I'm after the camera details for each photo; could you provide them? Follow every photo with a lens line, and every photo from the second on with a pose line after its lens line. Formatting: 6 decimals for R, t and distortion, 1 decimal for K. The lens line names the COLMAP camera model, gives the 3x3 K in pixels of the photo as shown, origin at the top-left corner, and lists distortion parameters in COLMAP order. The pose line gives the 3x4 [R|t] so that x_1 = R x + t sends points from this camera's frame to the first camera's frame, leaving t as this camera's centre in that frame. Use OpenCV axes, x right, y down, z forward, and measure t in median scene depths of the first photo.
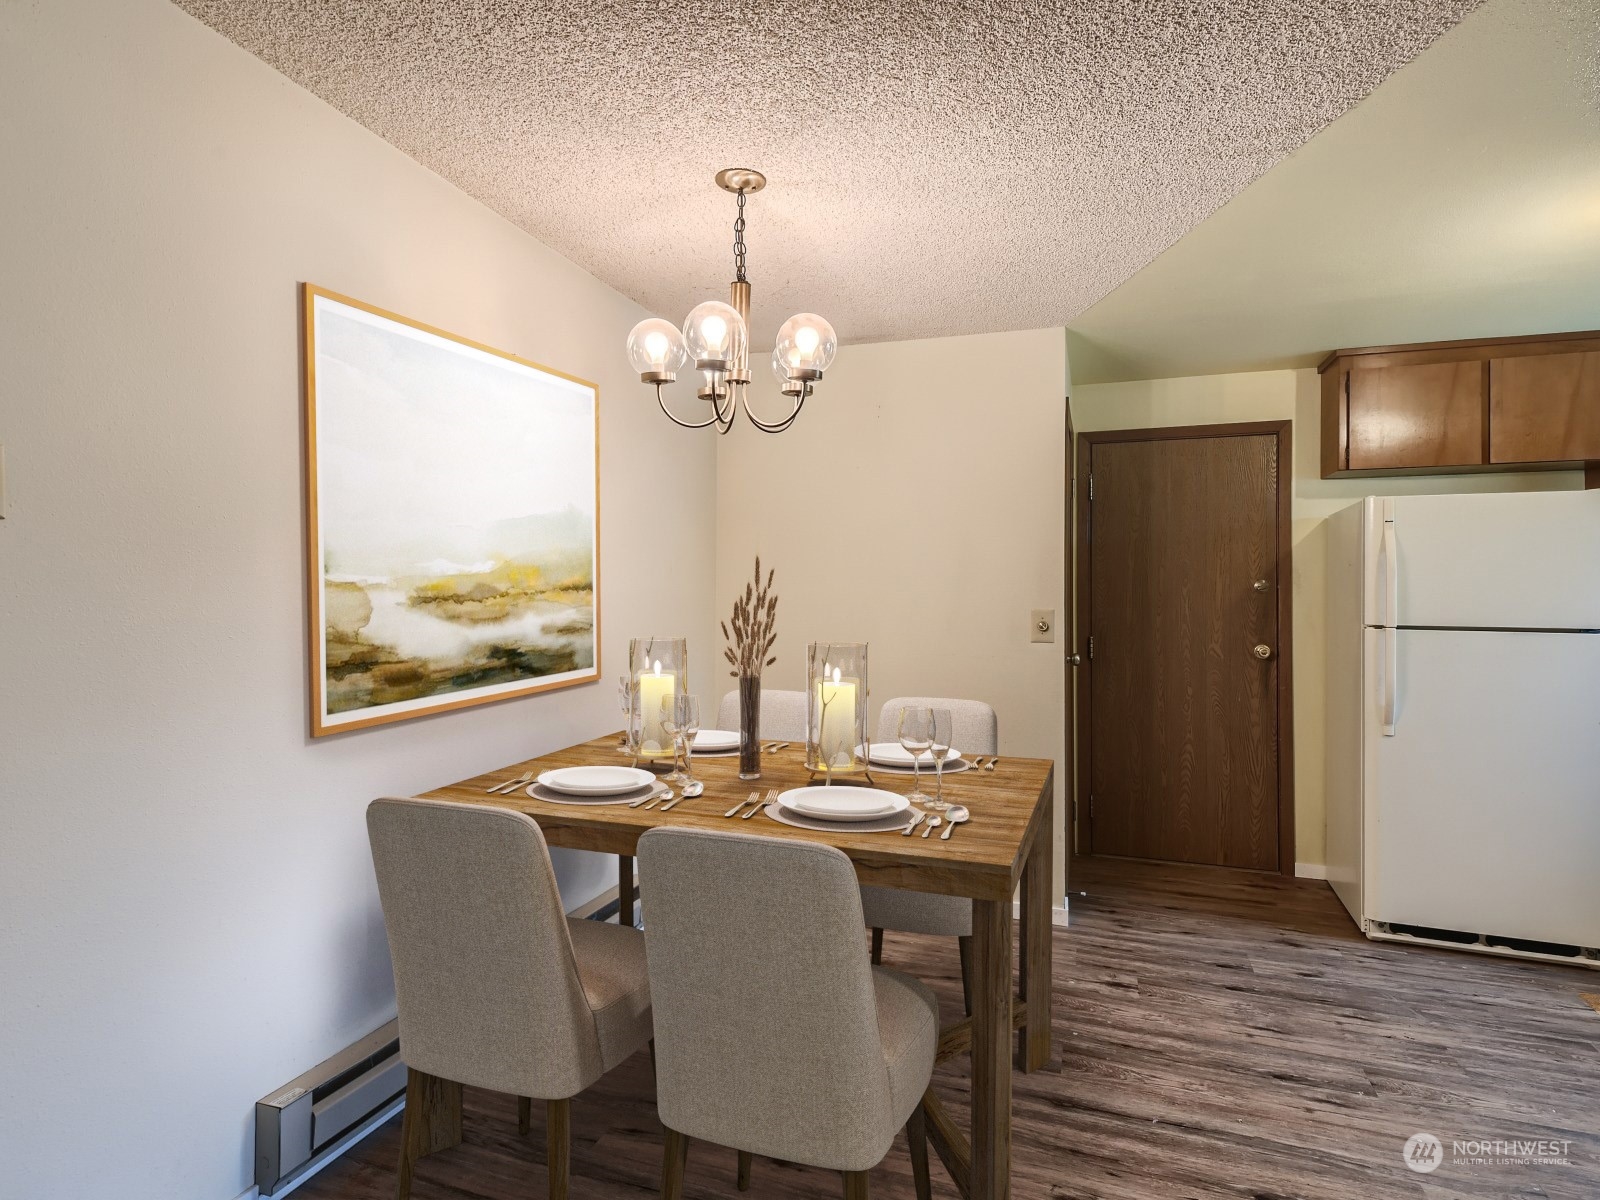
lens RADIAL K [[854.2, 0, 796.4], [0, 854.2, 594.1], [0, 0, 1]] dist [-0.006952, -0.001465]
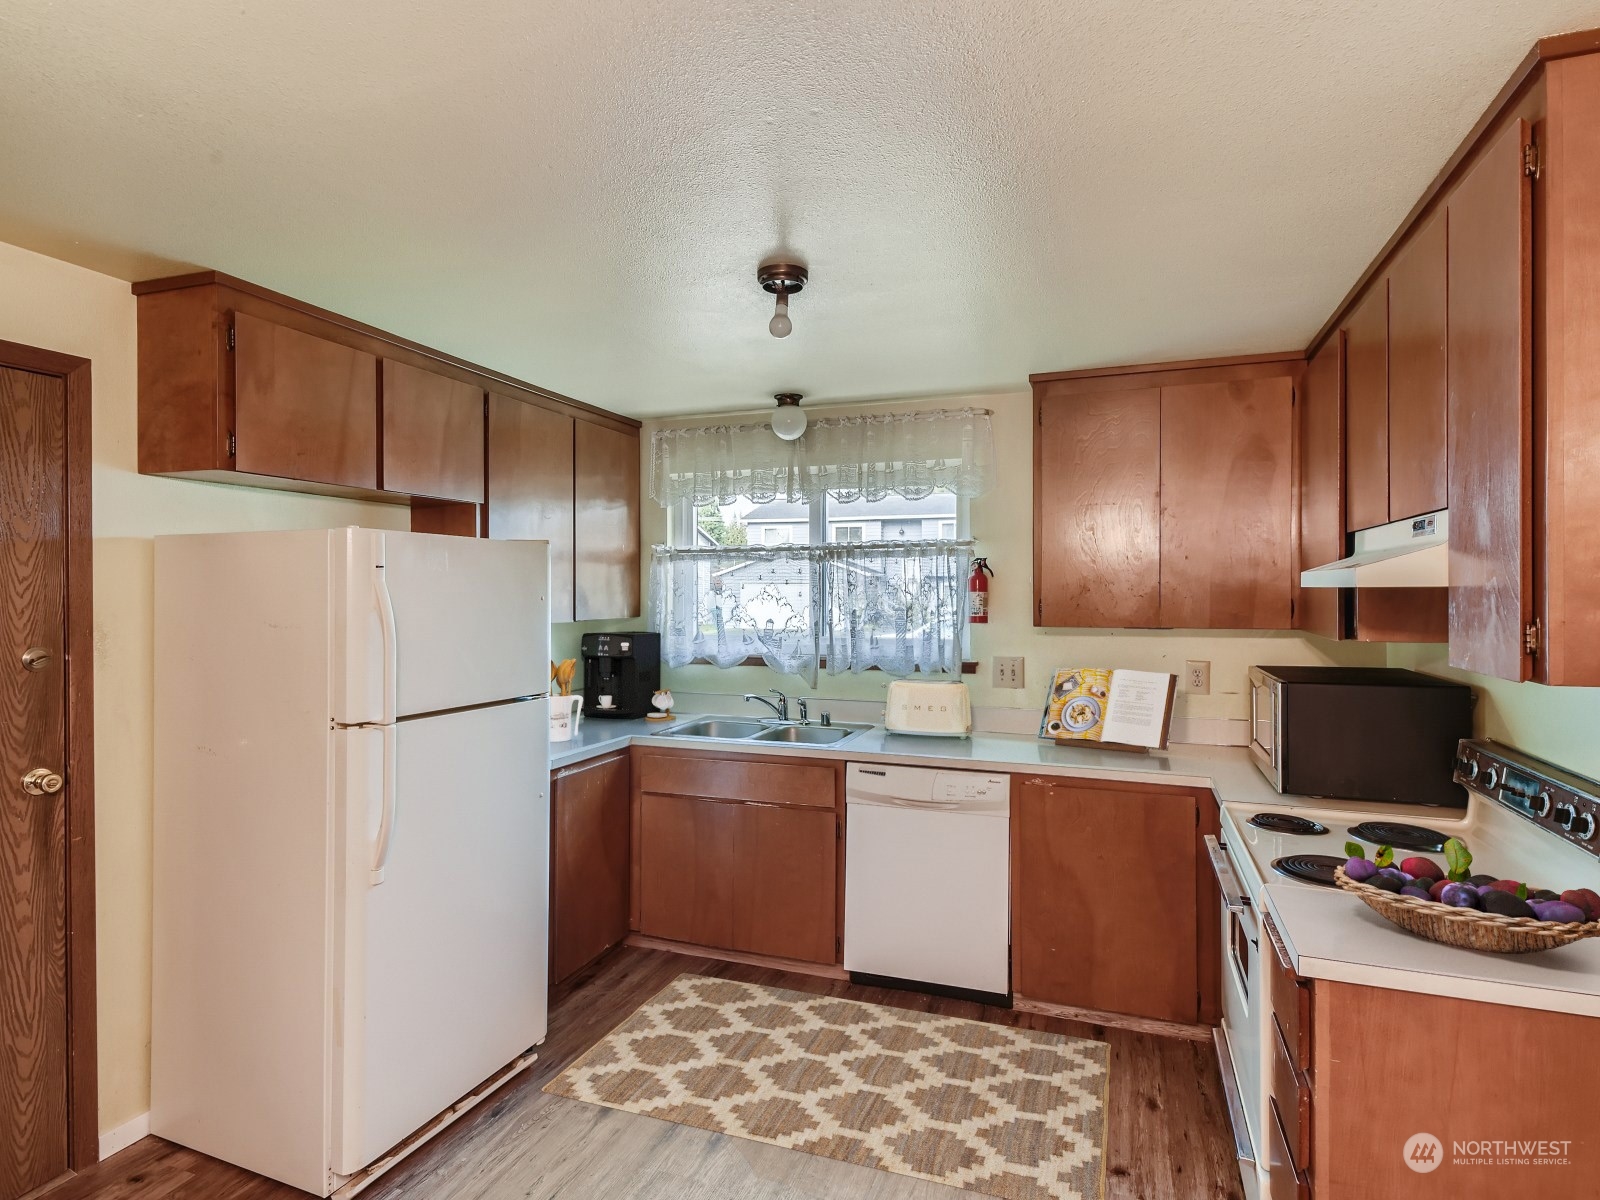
lens RADIAL K [[854.2, 0, 795.3], [0, 854.2, 595.1], [0, 0, 1]] dist [-0.006952, -0.001465]
pose [[0.030805, -0.001862, 0.999524, 0.032459], [0.008821, 0.999960, 0.001591, -0.045375], [-0.999487, 0.008767, 0.030820, 0.511847]]
